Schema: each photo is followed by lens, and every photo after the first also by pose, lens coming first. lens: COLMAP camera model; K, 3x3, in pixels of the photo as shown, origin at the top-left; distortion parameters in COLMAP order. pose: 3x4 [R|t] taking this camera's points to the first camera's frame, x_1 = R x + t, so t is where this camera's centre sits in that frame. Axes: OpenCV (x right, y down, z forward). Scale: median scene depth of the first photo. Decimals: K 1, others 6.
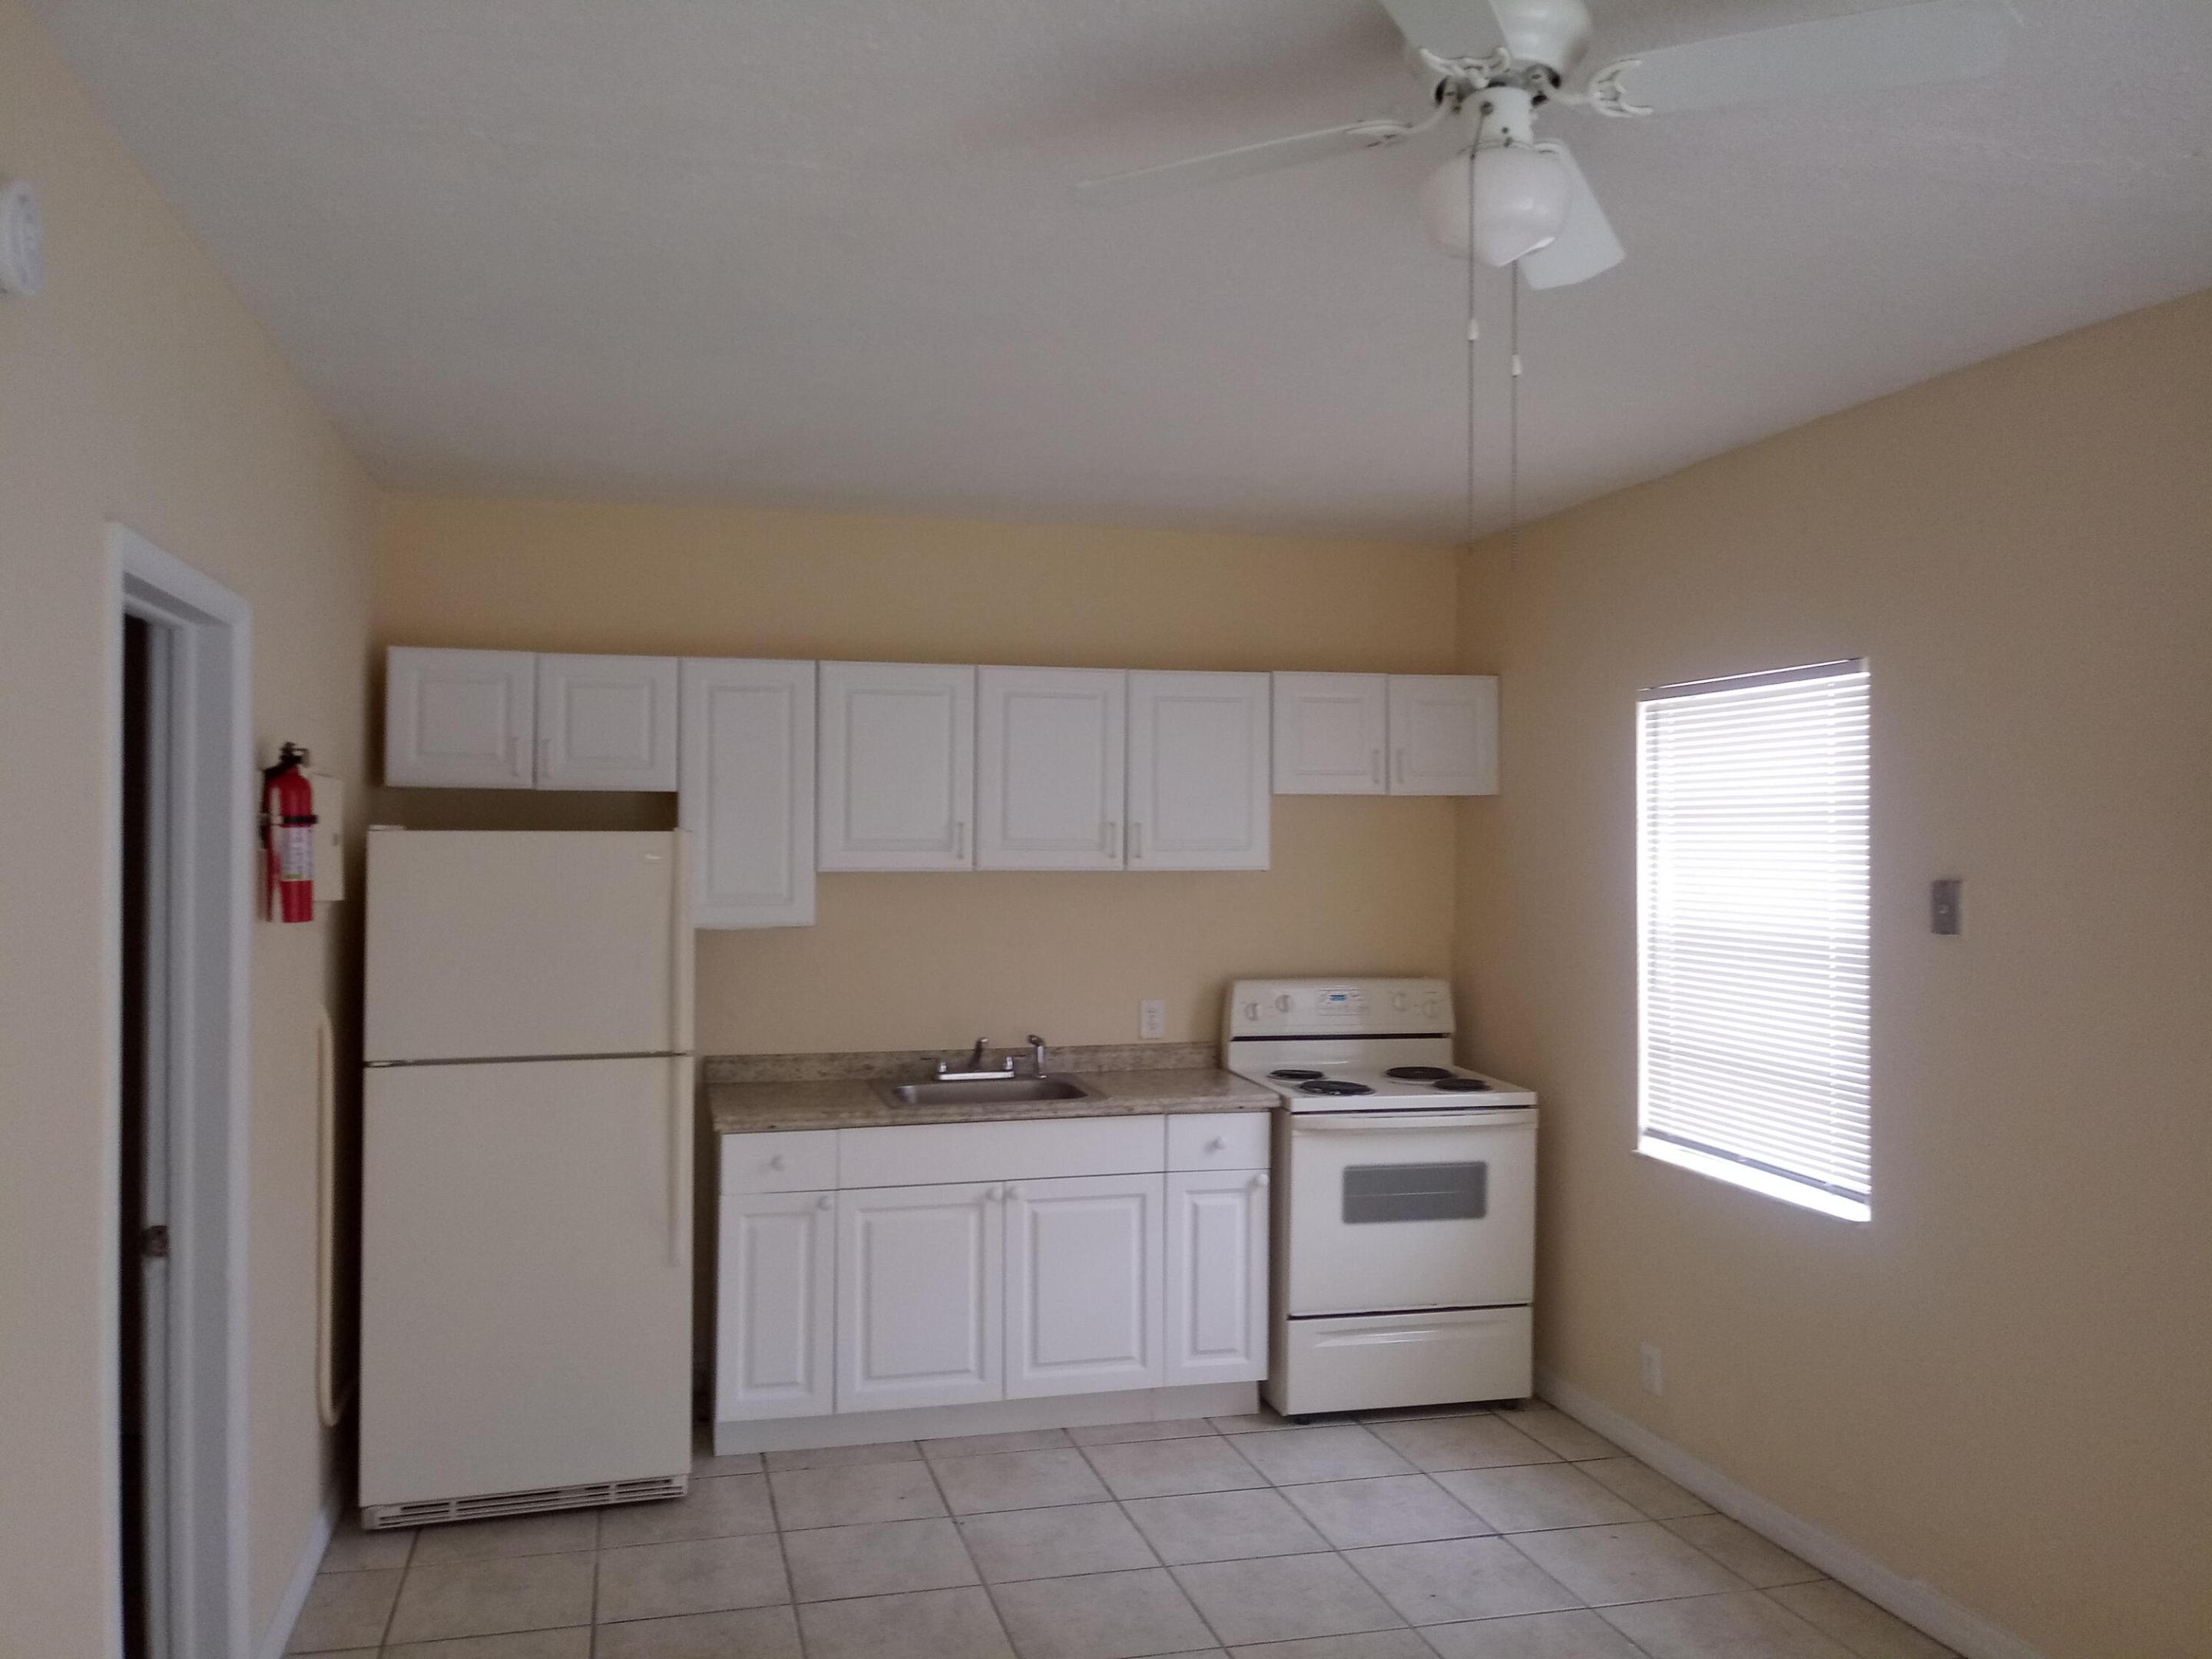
lens RADIAL K [[1794.1, 0, 1099.0], [0, 1794.1, 832.0], [0, 0, 1]] dist [0.027212, -0.076536]
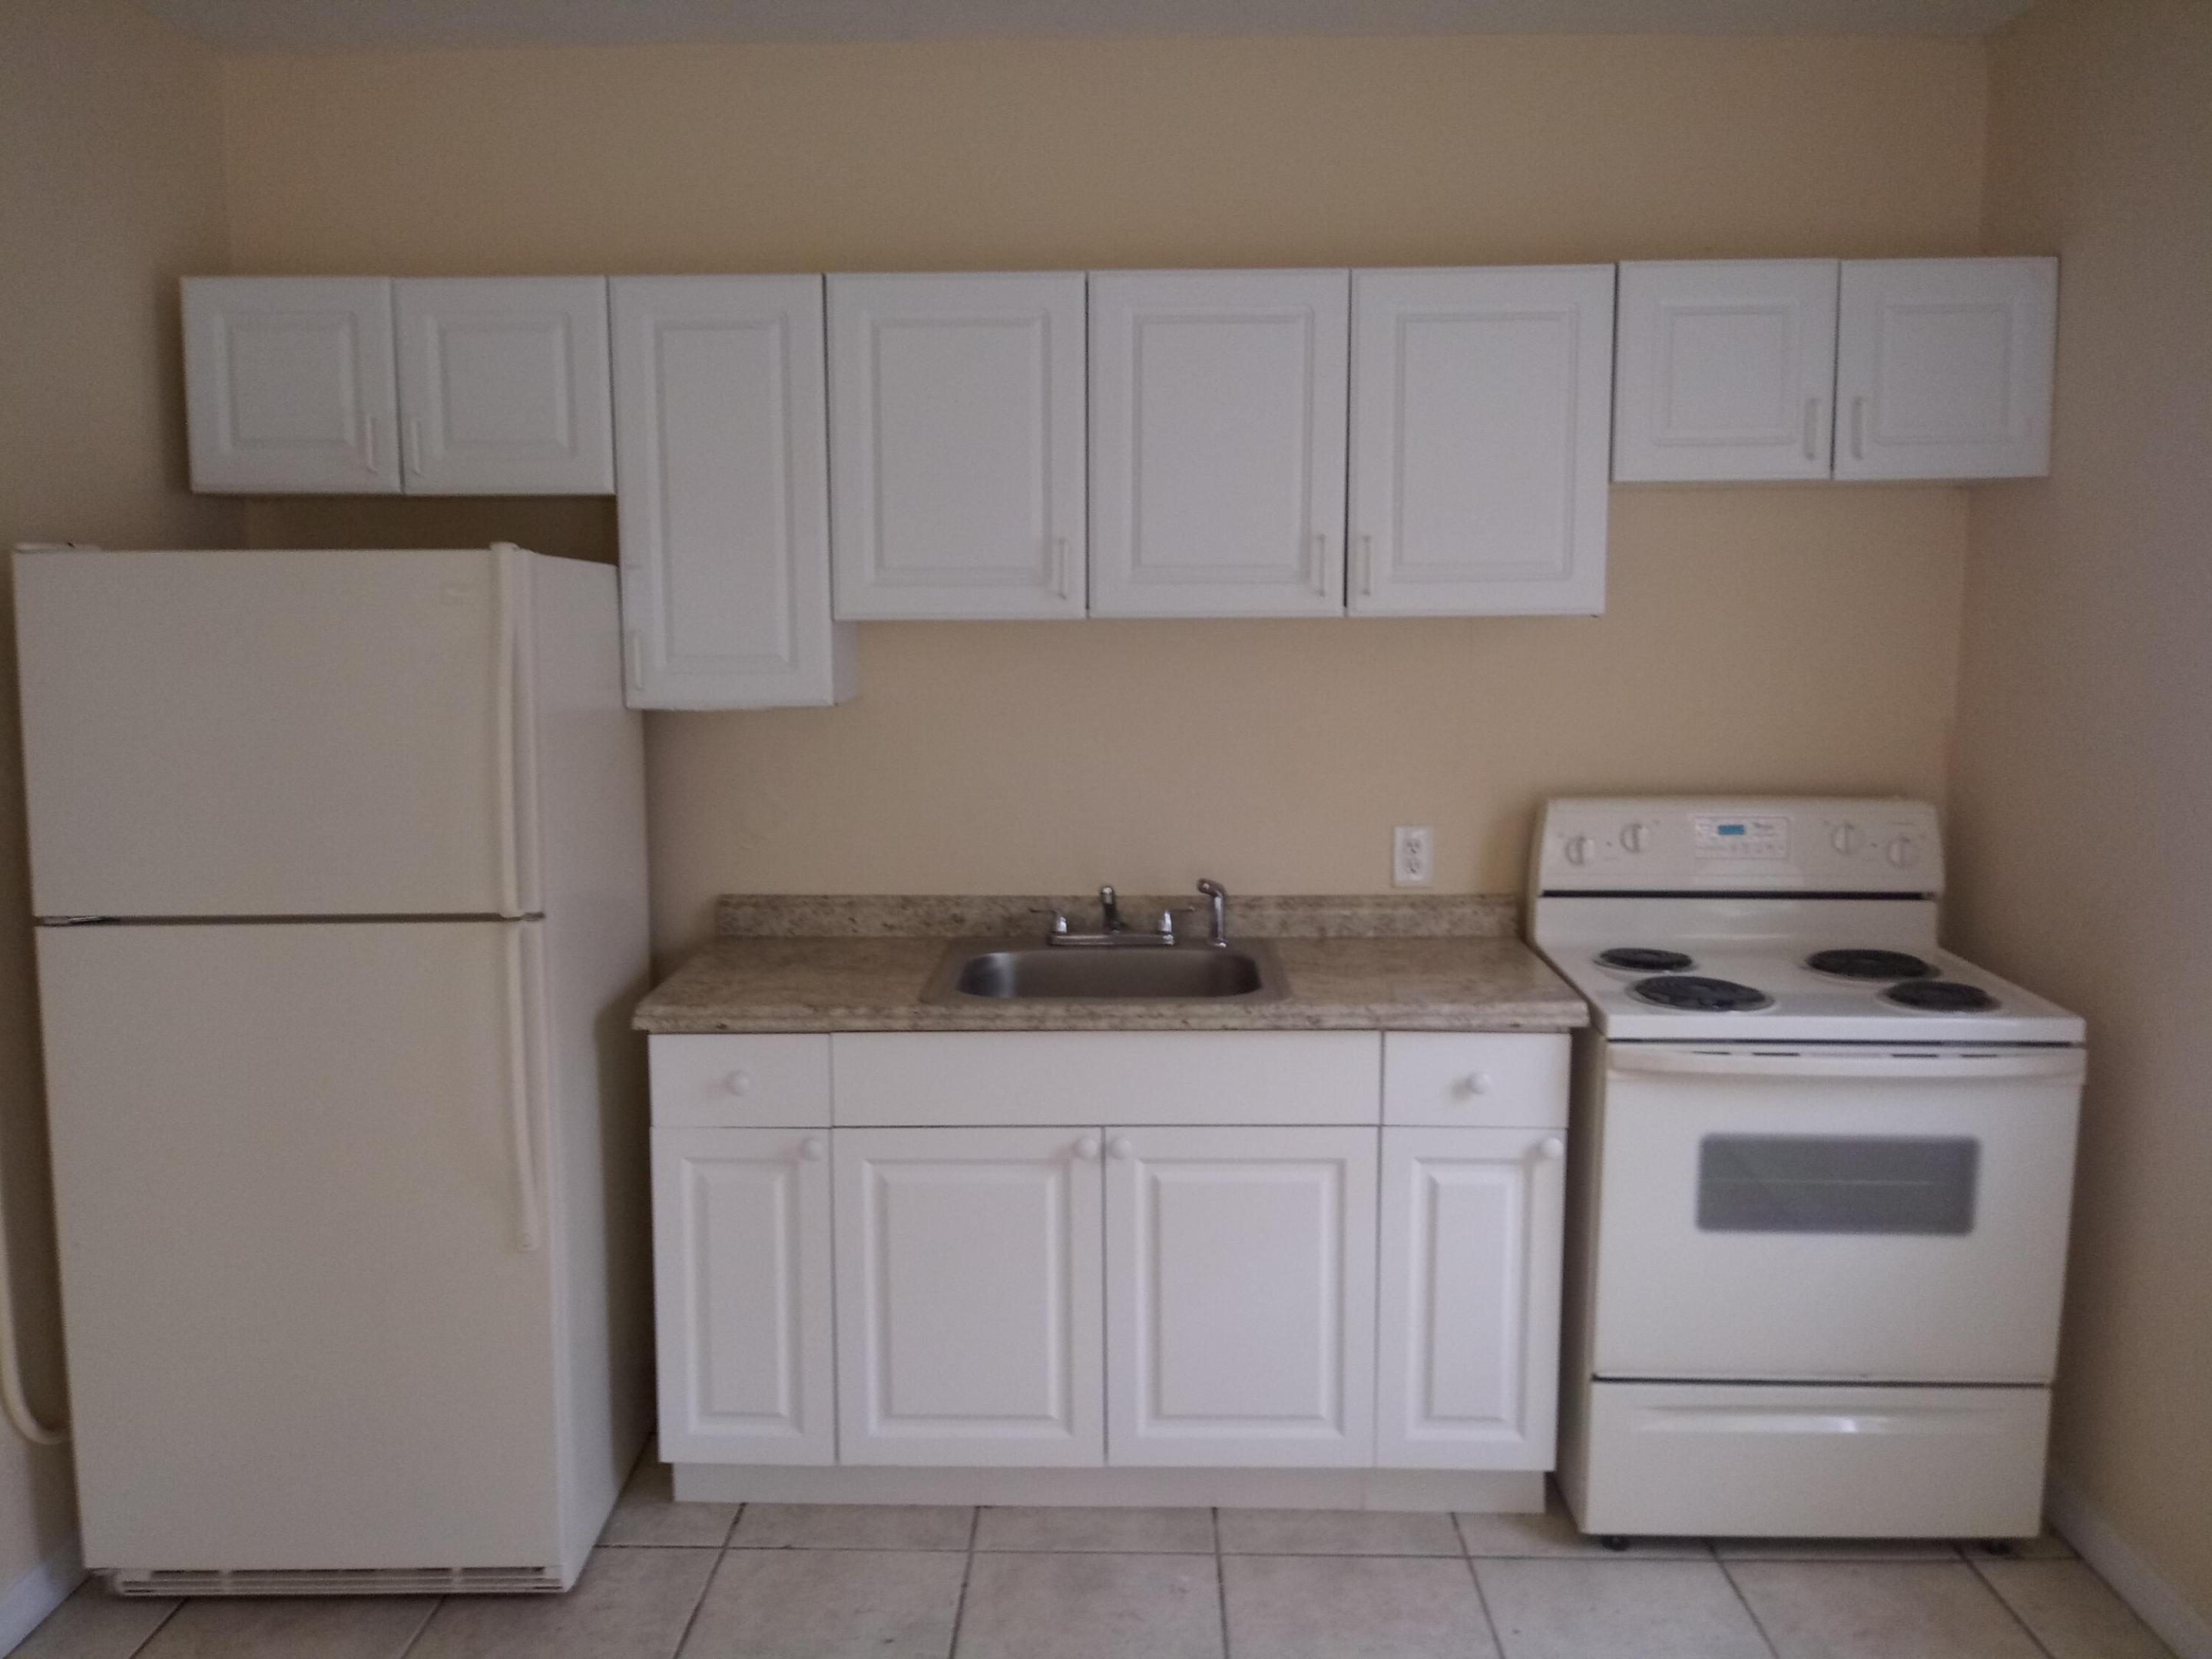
lens RADIAL K [[1794.1, 0, 1091.4], [0, 1794.1, 821.8], [0, 0, 1]] dist [0.027212, -0.076536]
pose [[0.959046, 0.027625, -0.281899, 0.108818], [0.009136, 0.991698, 0.128263, 0.012372], [0.283102, -0.125586, 0.950832, 0.415285]]
